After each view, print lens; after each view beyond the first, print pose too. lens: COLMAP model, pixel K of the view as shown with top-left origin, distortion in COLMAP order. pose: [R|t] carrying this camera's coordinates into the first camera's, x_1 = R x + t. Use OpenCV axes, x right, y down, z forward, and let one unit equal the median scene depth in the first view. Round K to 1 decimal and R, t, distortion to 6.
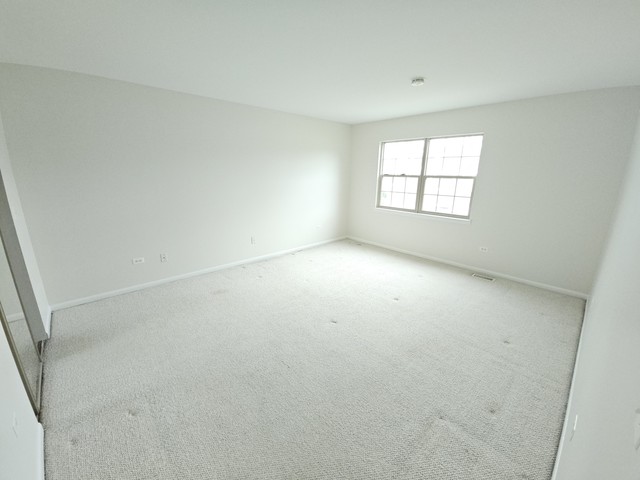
lens RADIAL K [[260.8, 0, 321.6], [0, 260.8, 241.0], [0, 0, 1]] dist [0.016391, -0.011218]
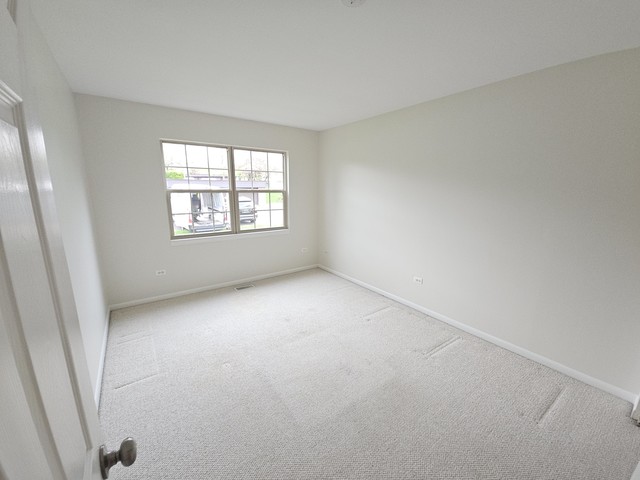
lens RADIAL K [[260.8, 0, 321.6], [0, 260.8, 241.0], [0, 0, 1]] dist [0.016391, -0.011218]
pose [[0.131706, -0.195992, 0.971720, -0.448585], [0.257846, 0.953291, 0.157327, -0.157550], [-0.957167, 0.229834, 0.176090, 0.632011]]
